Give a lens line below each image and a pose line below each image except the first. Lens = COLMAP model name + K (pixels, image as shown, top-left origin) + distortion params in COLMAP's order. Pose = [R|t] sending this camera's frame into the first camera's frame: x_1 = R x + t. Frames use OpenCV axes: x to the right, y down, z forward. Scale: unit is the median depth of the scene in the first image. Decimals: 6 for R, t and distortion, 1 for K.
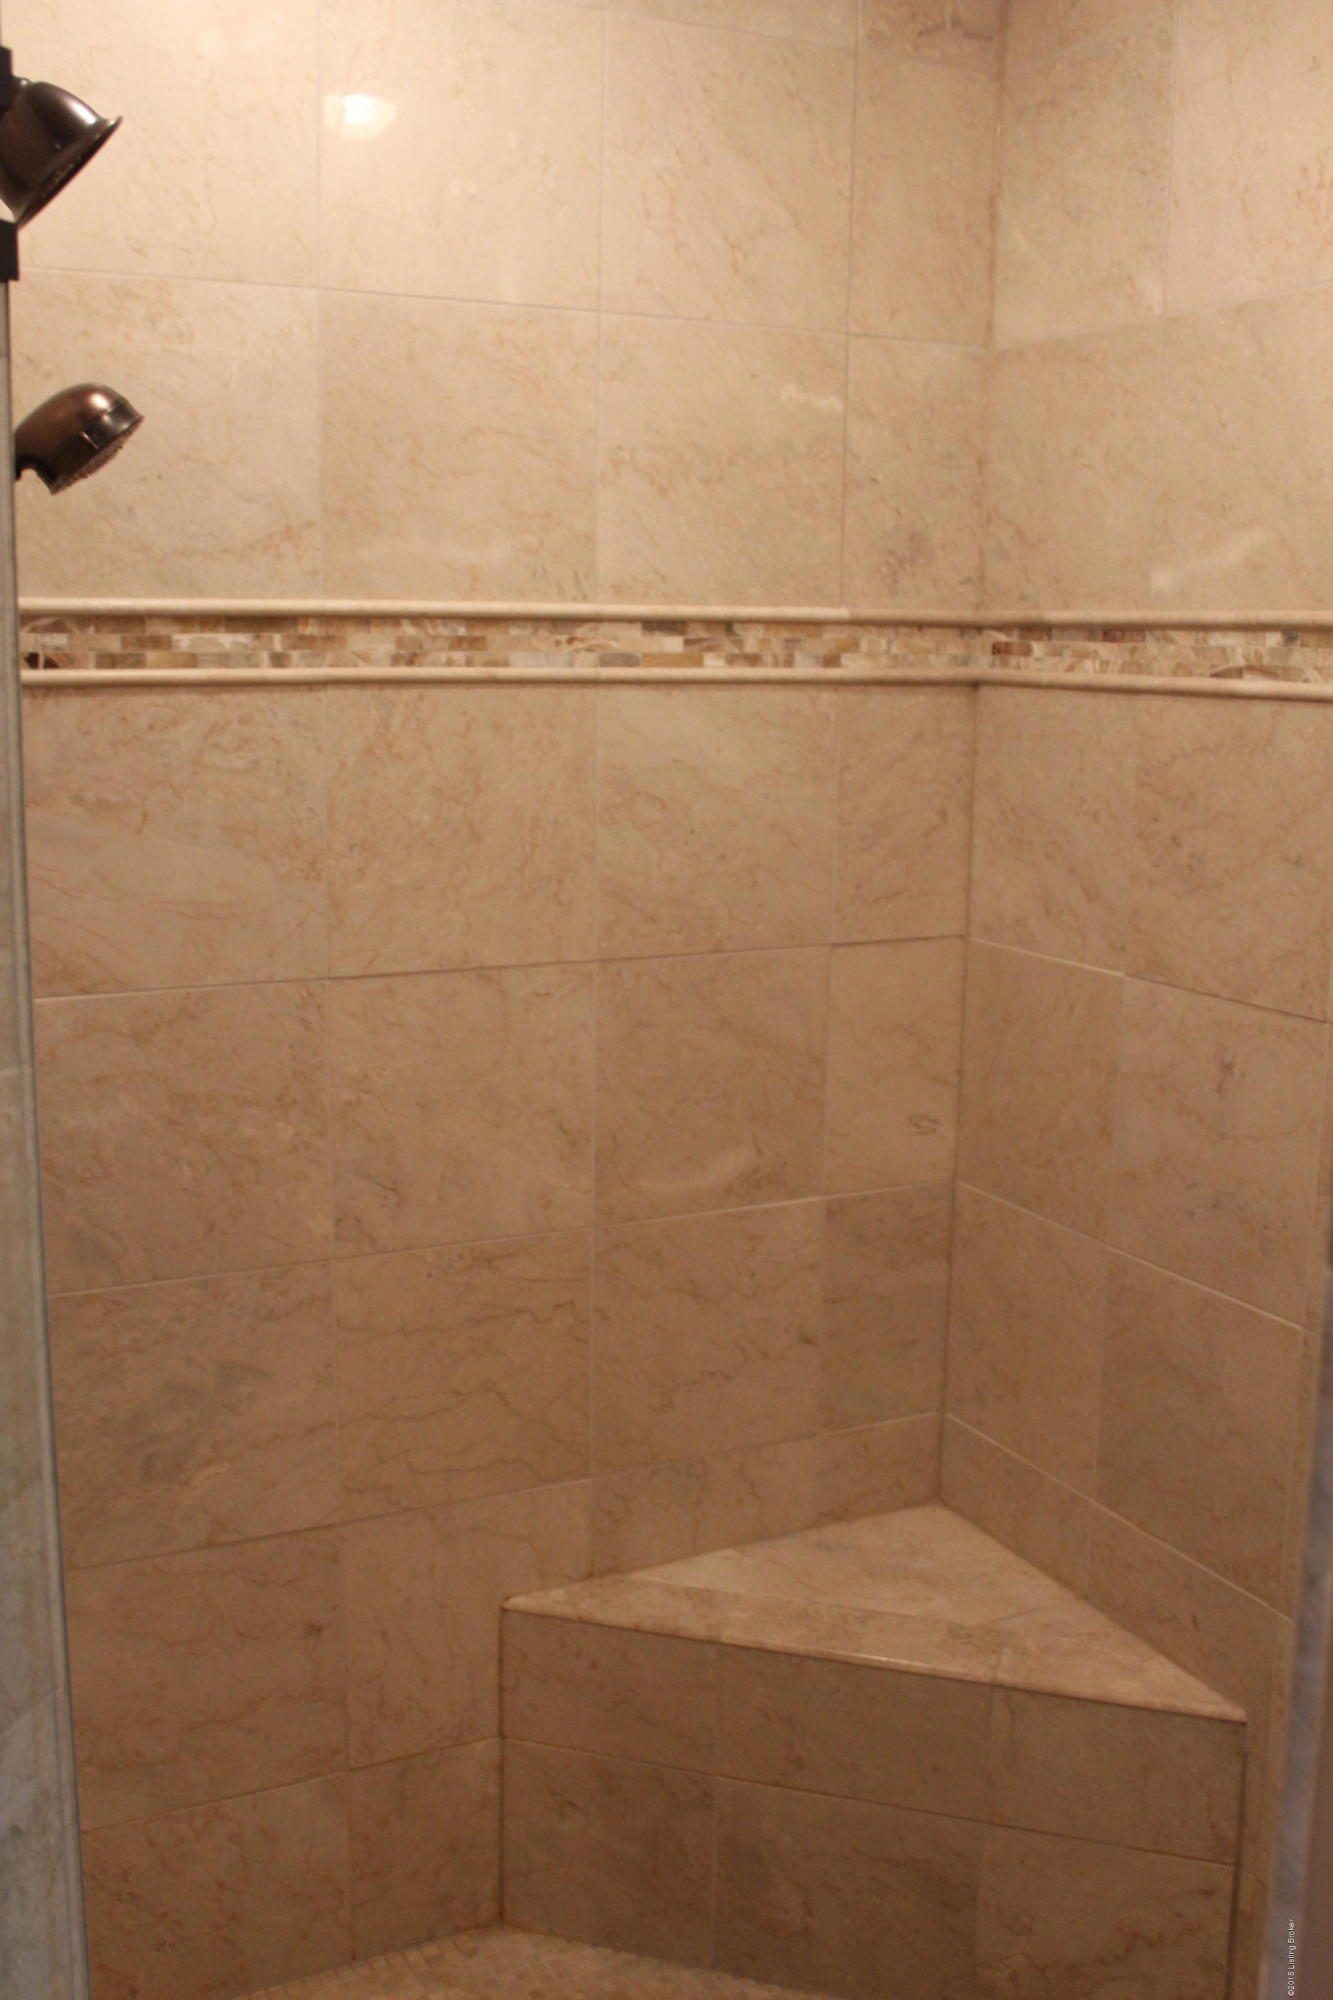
lens RADIAL K [[2051.7, 0, 653.2], [0, 2051.7, 1007.1], [0, 0, 1]] dist [-0.092138, 0.000000]
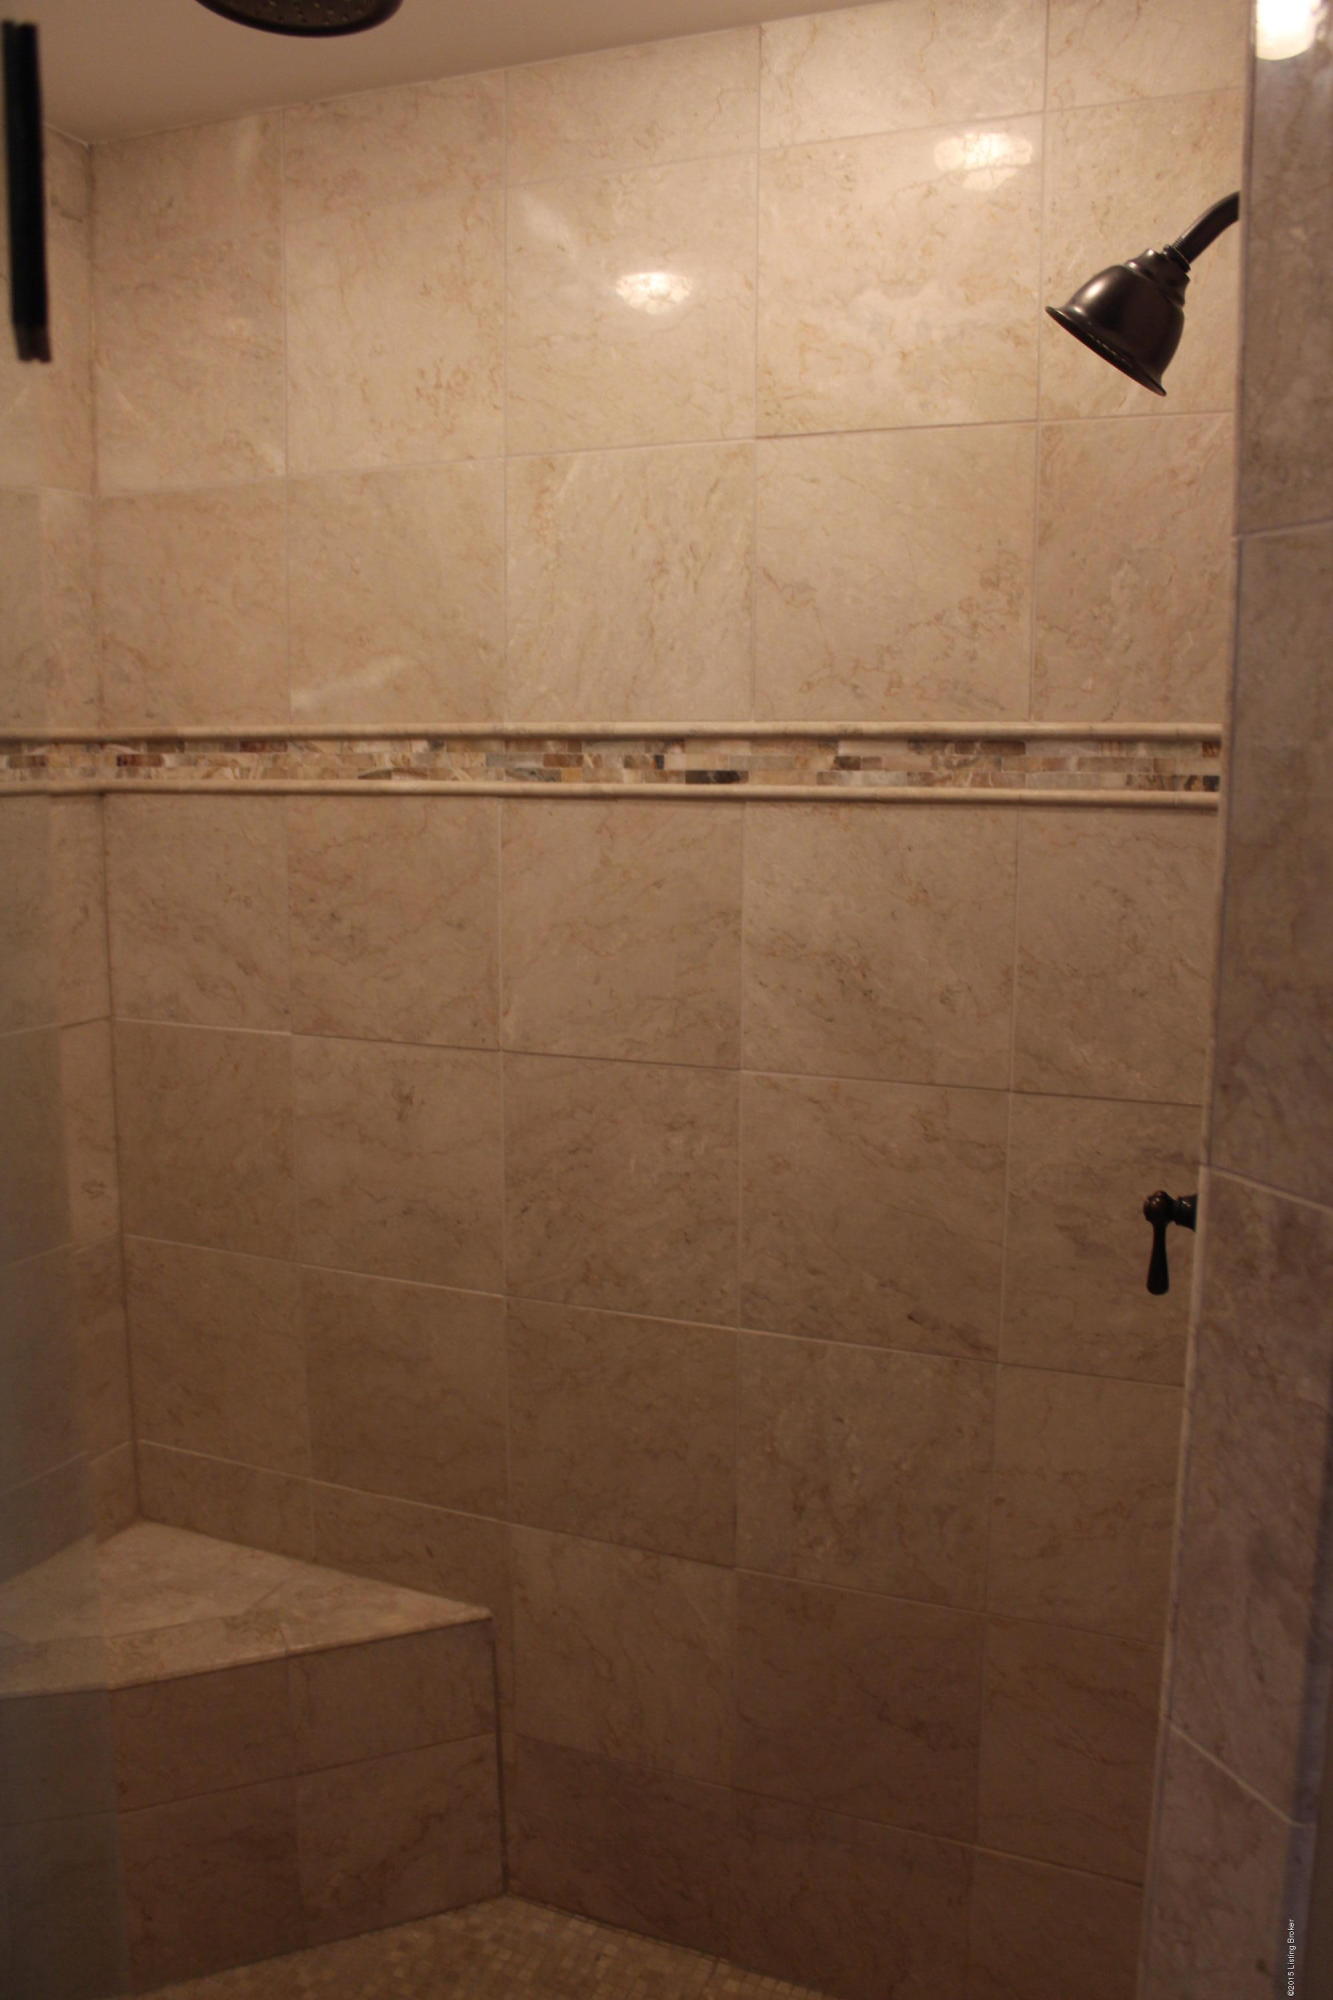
lens RADIAL K [[1664.8, 0, 685.3], [0, 1664.8, 1005.7], [0, 0, 1]] dist [-0.166243, 0.125239]
pose [[0.742034, -0.108114, 0.661587, -0.226402], [0.120864, 0.992313, 0.026598, -0.029370], [-0.659376, 0.060225, 0.749397, 0.137230]]
